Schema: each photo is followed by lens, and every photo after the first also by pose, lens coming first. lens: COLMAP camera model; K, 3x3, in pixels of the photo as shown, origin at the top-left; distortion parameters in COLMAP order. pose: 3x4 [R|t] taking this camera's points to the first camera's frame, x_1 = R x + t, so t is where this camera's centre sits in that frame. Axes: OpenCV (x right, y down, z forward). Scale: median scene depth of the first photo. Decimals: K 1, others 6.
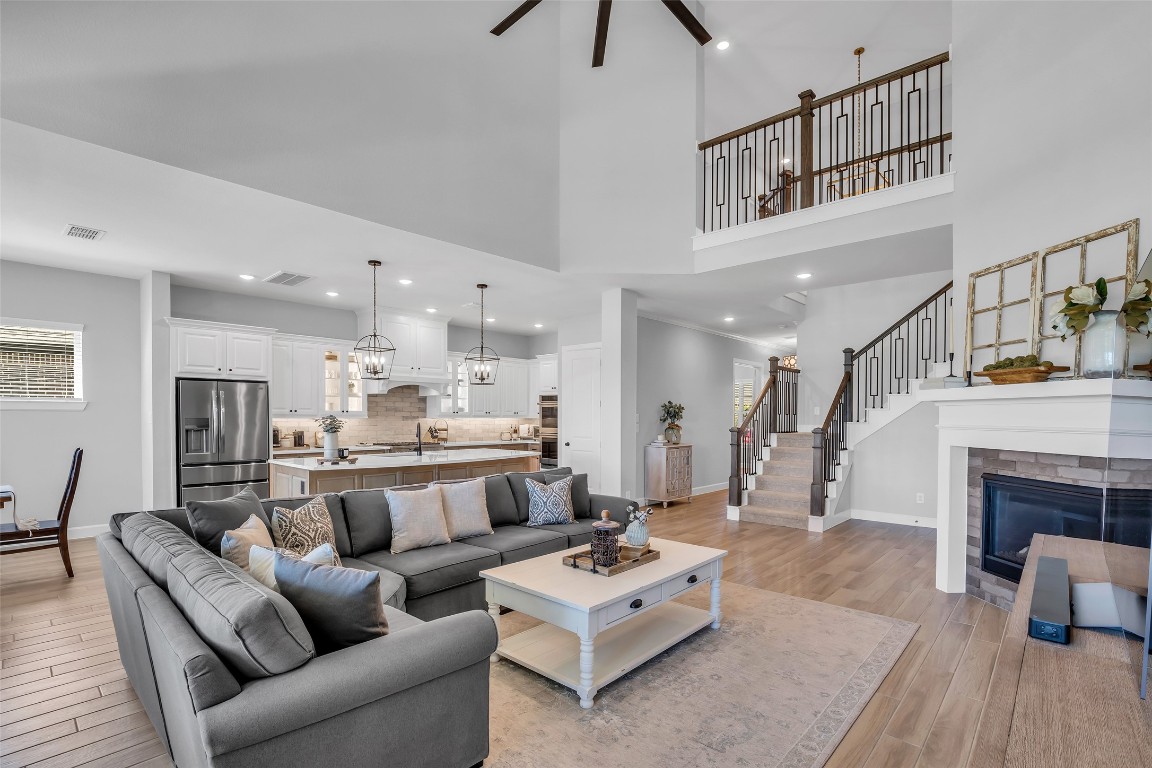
lens RADIAL K [[538.0, 0, 569.1], [0, 538.0, 422.2], [0, 0, 1]] dist [-0.011399, 0.000194]
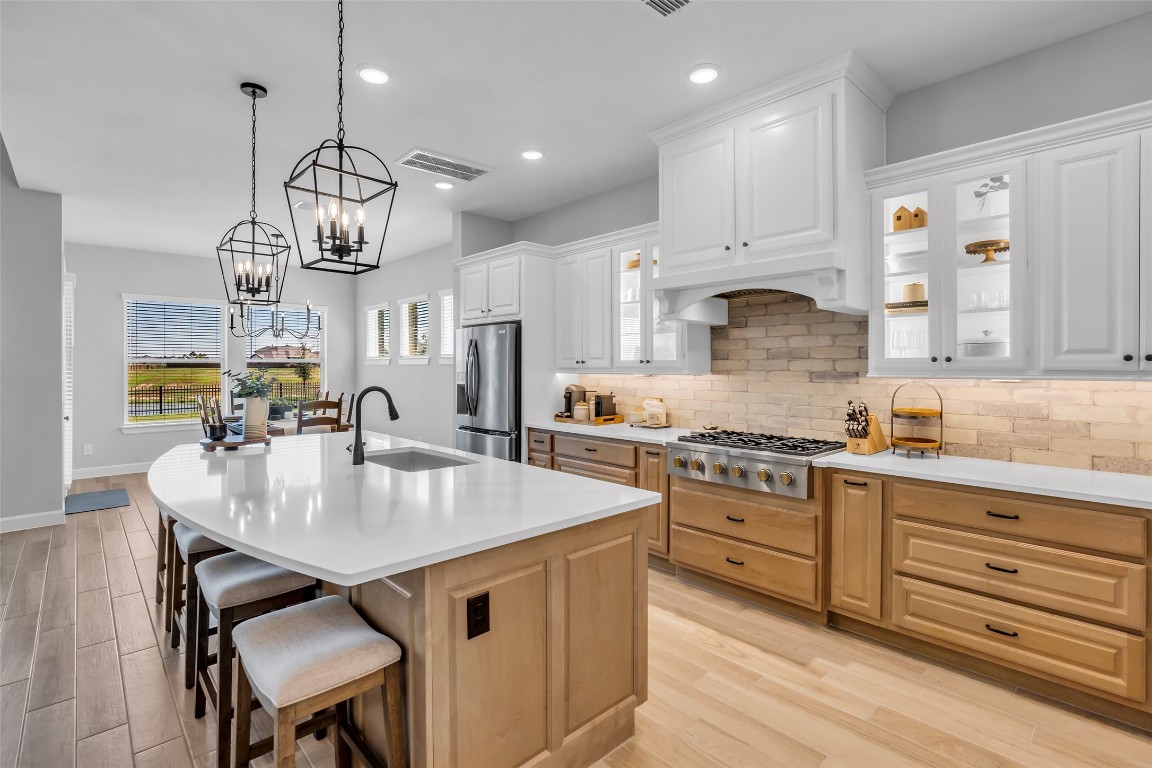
lens RADIAL K [[540.4, 0, 575.3], [0, 540.4, 369.4], [0, 0, 1]] dist [-0.015894, 0.000074]
pose [[-0.069382, 0.002303, -0.997588, 0.138071], [-0.010031, 0.999945, 0.003006, -0.016757], [0.997540, 0.010215, -0.069355, 1.206508]]
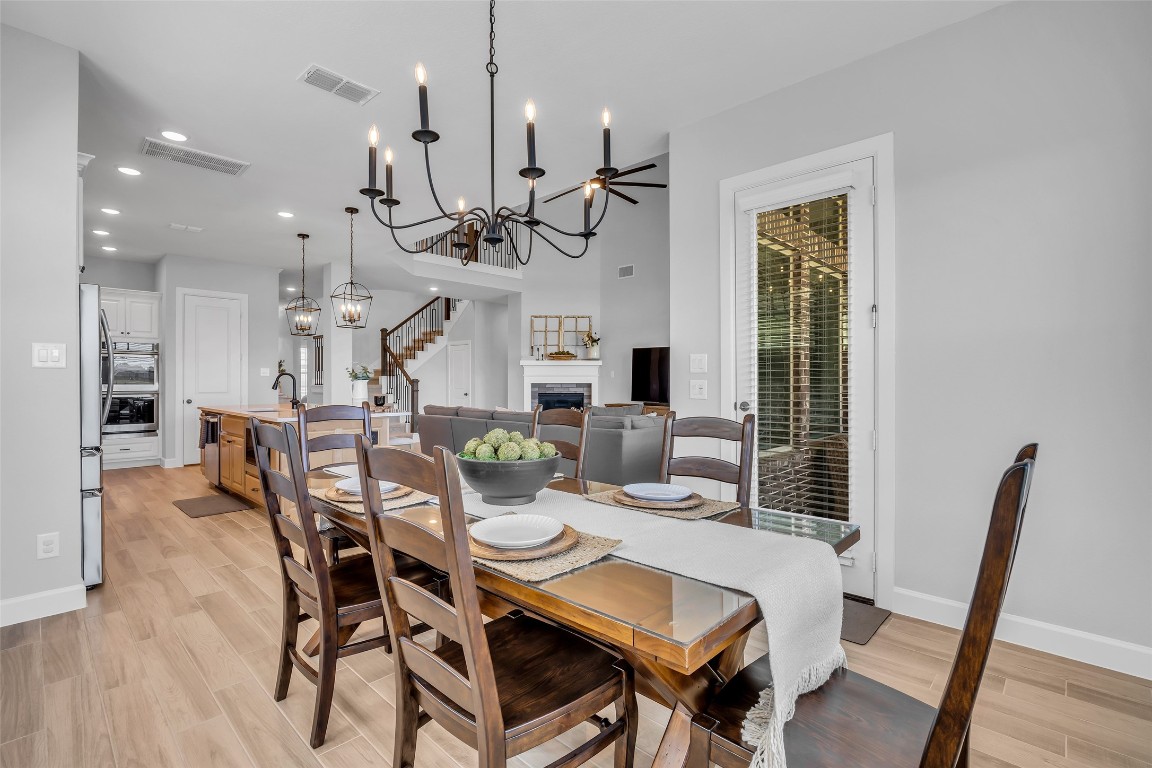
lens RADIAL K [[529.0, 0, 574.9], [0, 529.0, 373.2], [0, 0, 1]] dist [-0.015295, 0.000431]
pose [[0.007212, 0.010038, 0.999924, -1.172255], [0.013448, 0.999858, -0.010134, 0.016807], [-0.999884, 0.013520, 0.007076, 0.520041]]
